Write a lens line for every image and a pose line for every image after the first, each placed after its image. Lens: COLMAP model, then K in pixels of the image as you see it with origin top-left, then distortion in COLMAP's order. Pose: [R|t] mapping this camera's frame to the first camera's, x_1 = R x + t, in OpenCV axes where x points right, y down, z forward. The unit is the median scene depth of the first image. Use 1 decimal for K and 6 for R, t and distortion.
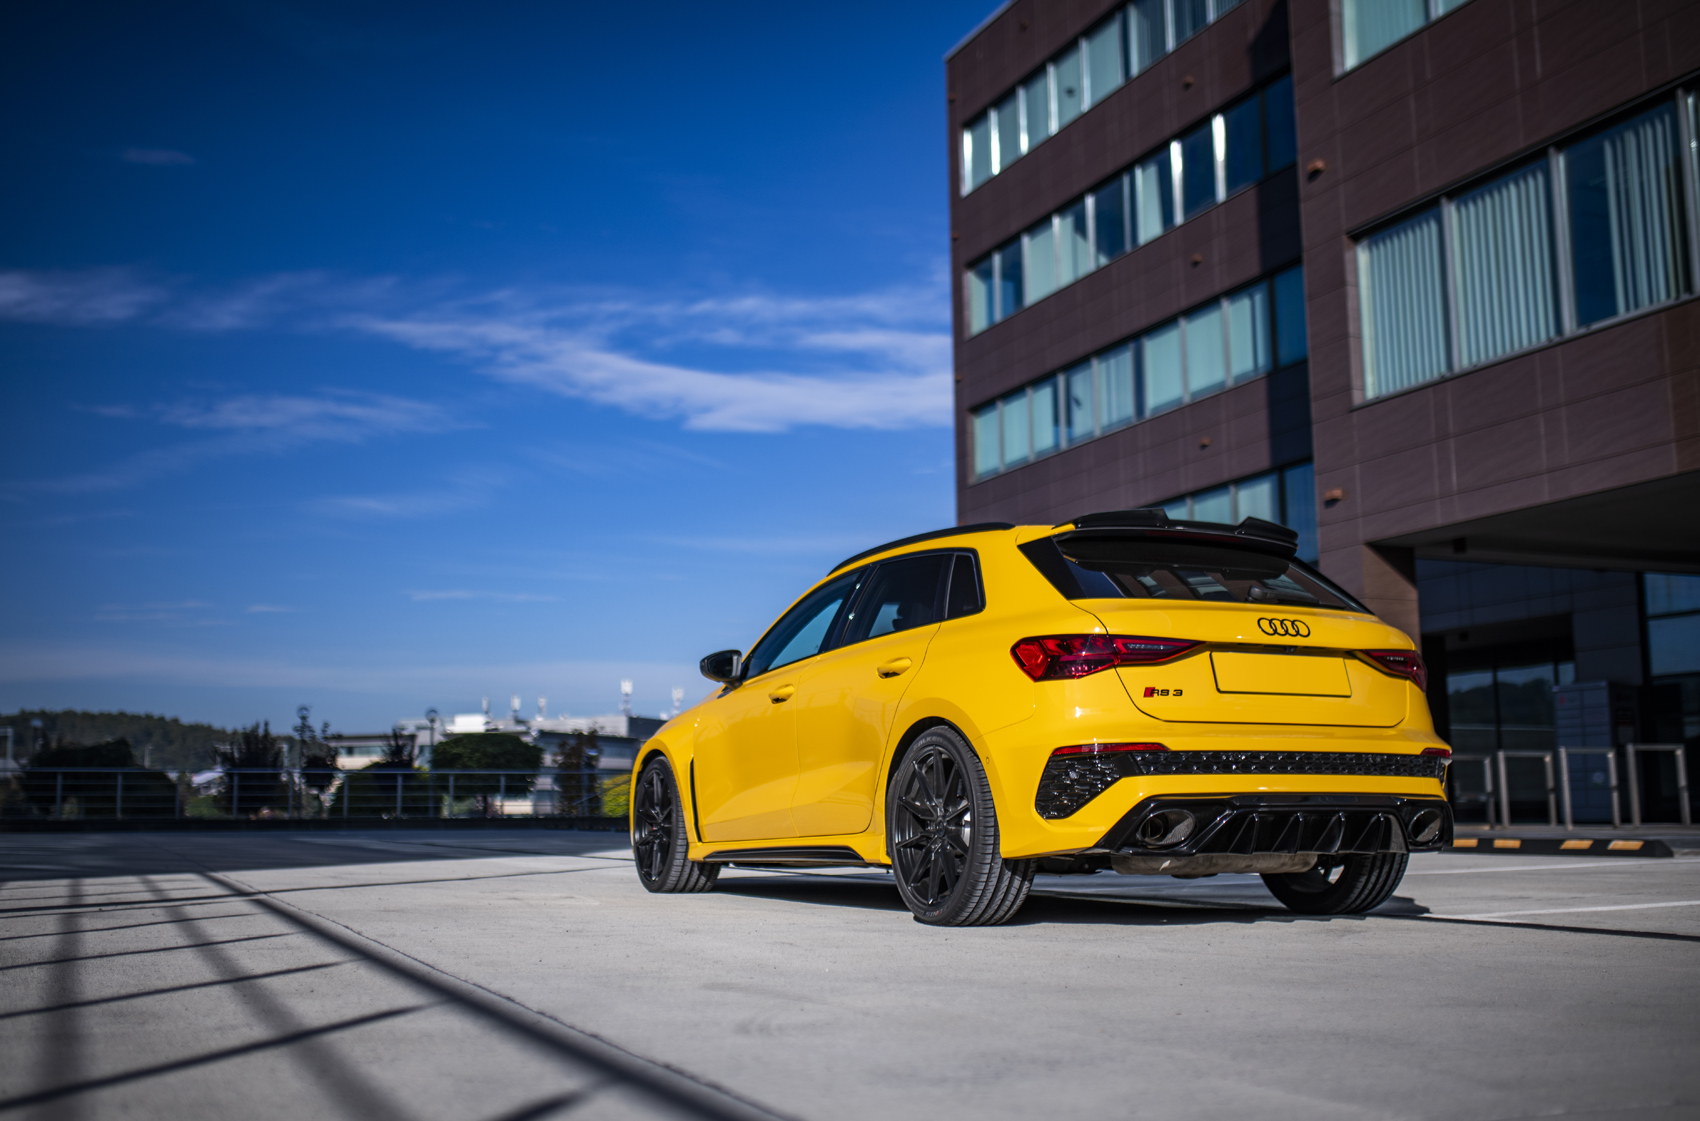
lens RADIAL K [[1702.7, 0, 821.3], [0, 1702.7, 576.8], [0, 0, 1]] dist [-0.055032, 0.076863]
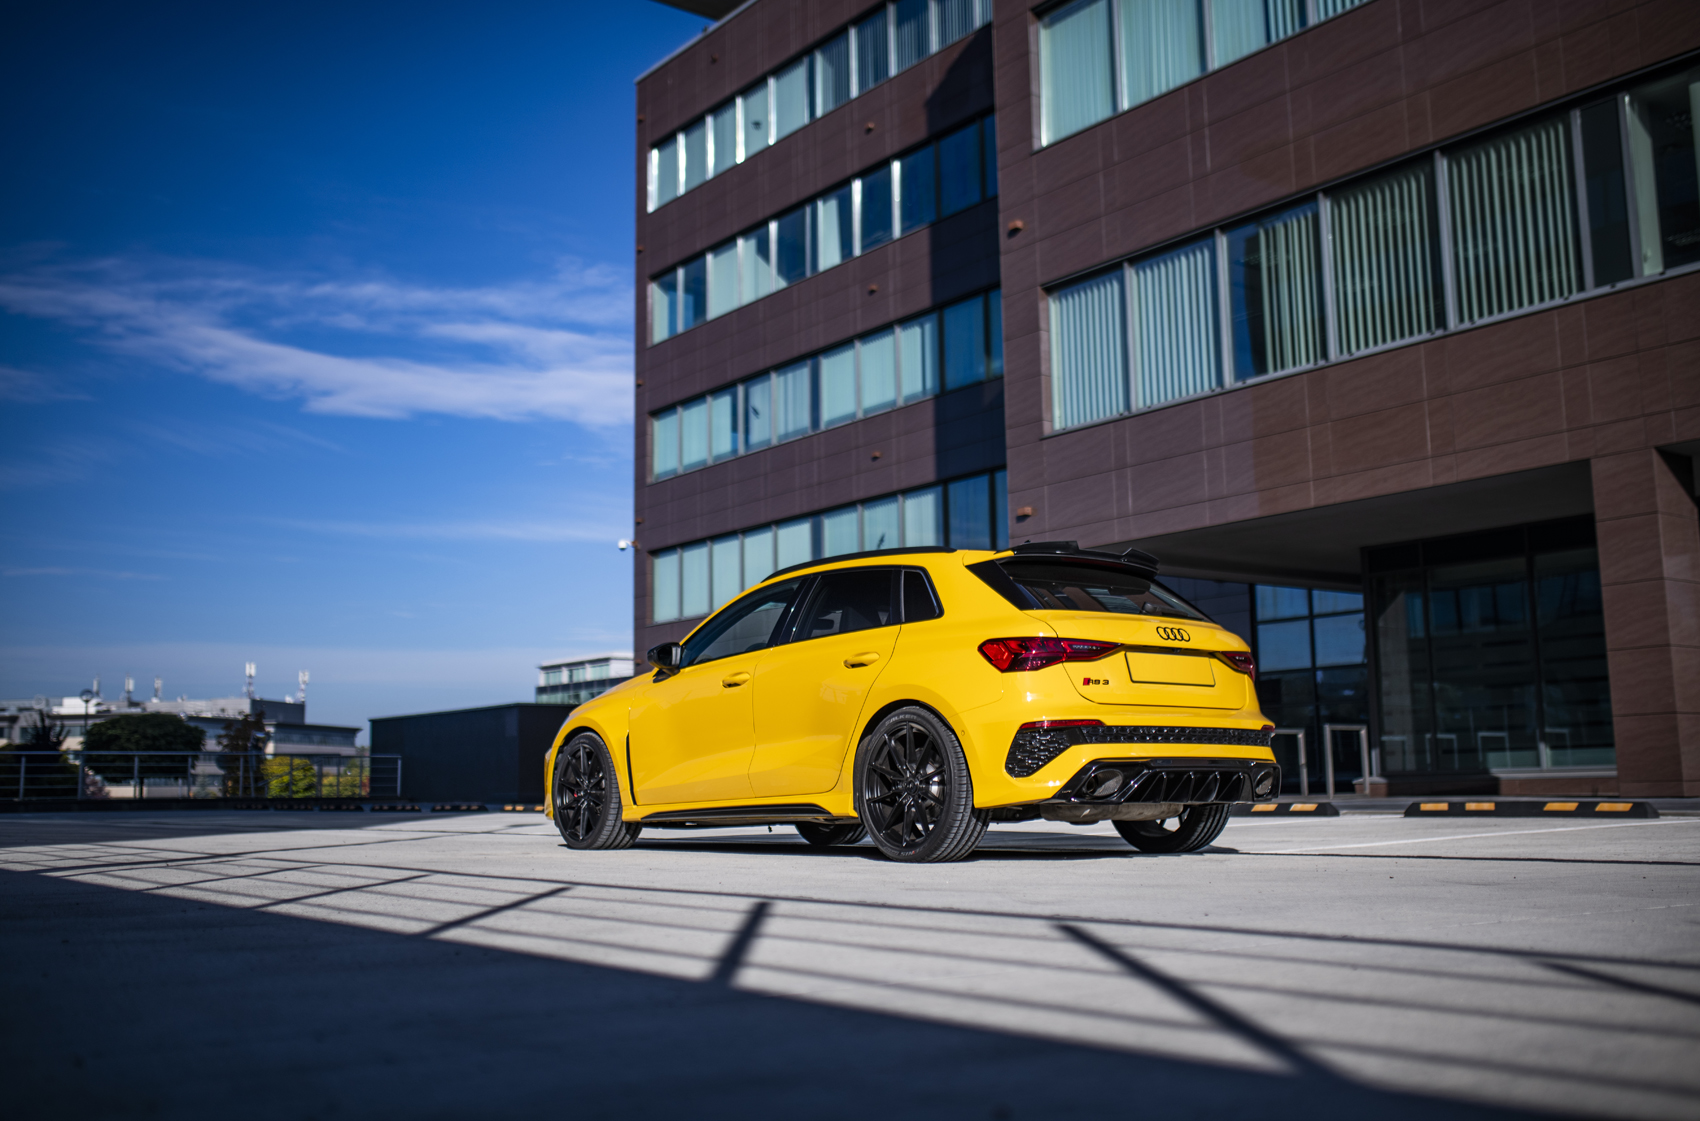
lens RADIAL K [[1642.7, 0, 853.2], [0, 1642.7, 552.7], [0, 0, 1]] dist [-0.066813, 0.086895]
pose [[0.970160, 0.029214, 0.240698, -0.076606], [-0.026880, 0.999554, -0.012975, -0.002914], [-0.240970, 0.006118, 0.970513, -0.051891]]
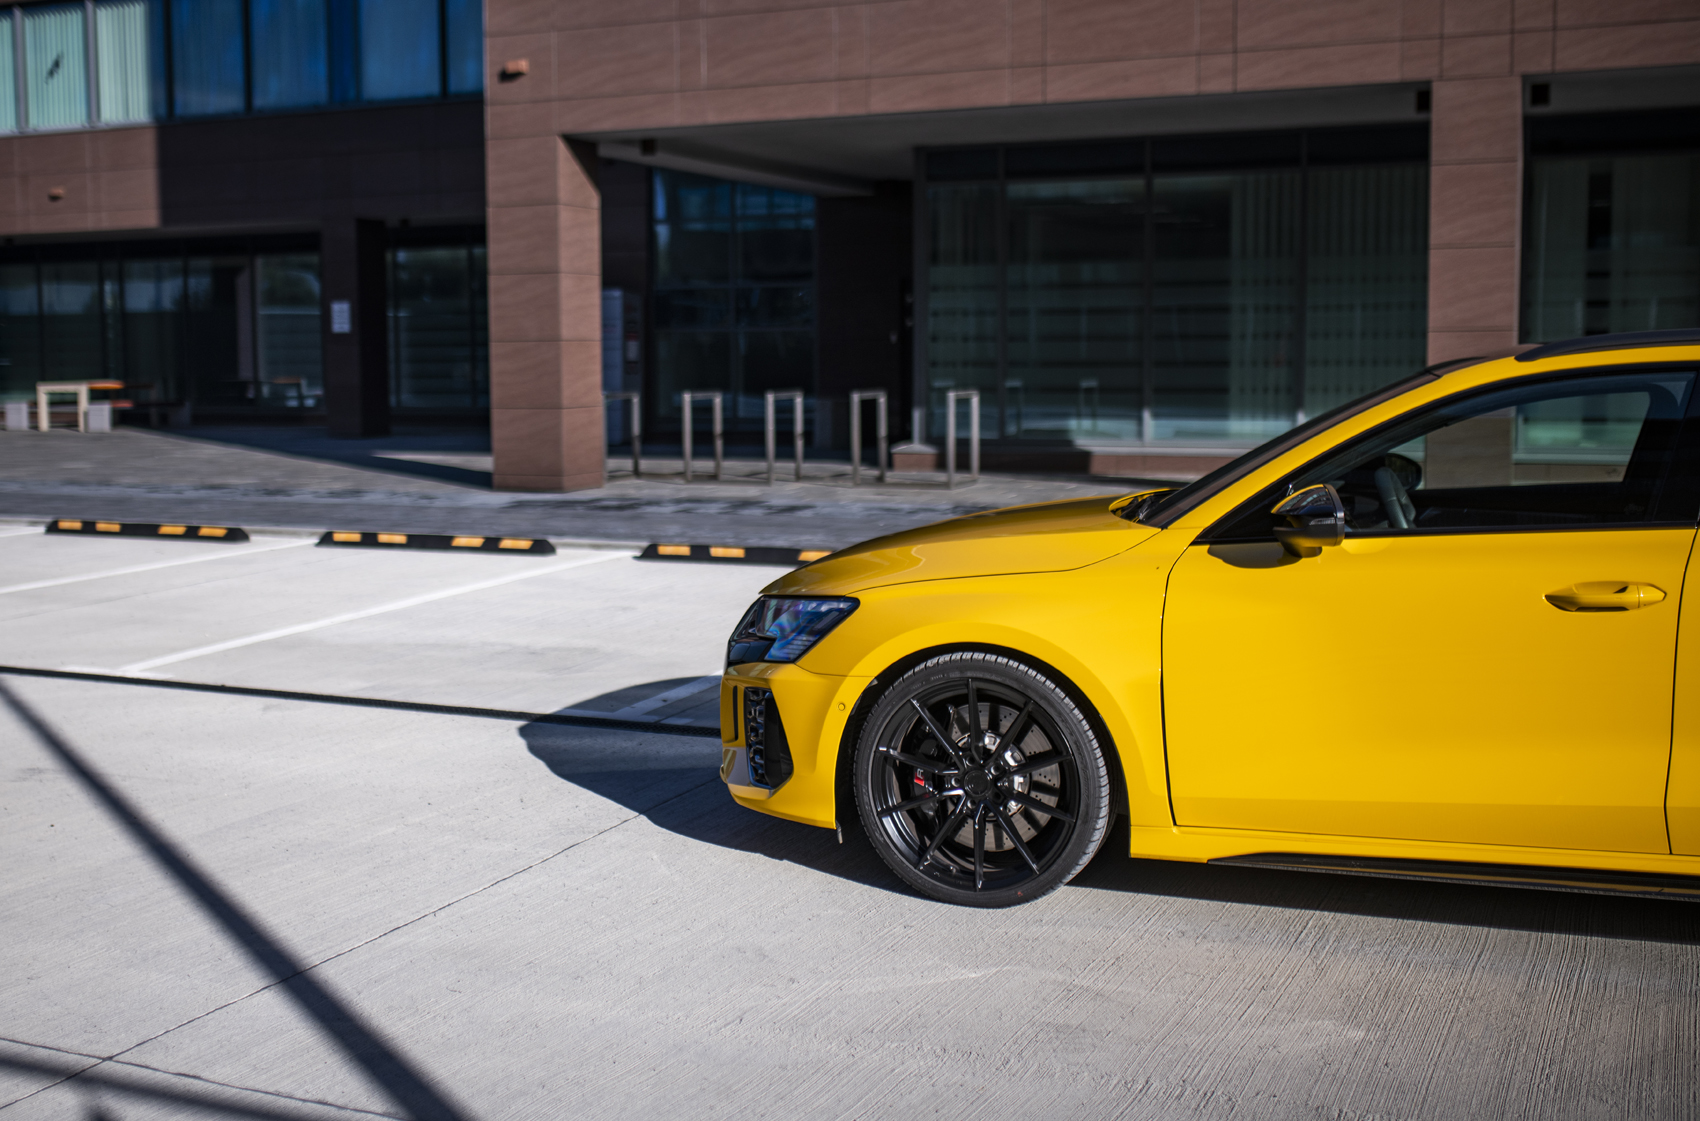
lens RADIAL K [[1892.8, 0, 731.6], [0, 1892.8, 531.5], [0, 0, 1]] dist [-0.045373, 0.039521]
pose [[0.743762, -0.061831, 0.665579, -0.214140], [-0.090025, 0.977376, 0.191396, -0.014096], [-0.662355, -0.202272, 0.721368, 0.255969]]
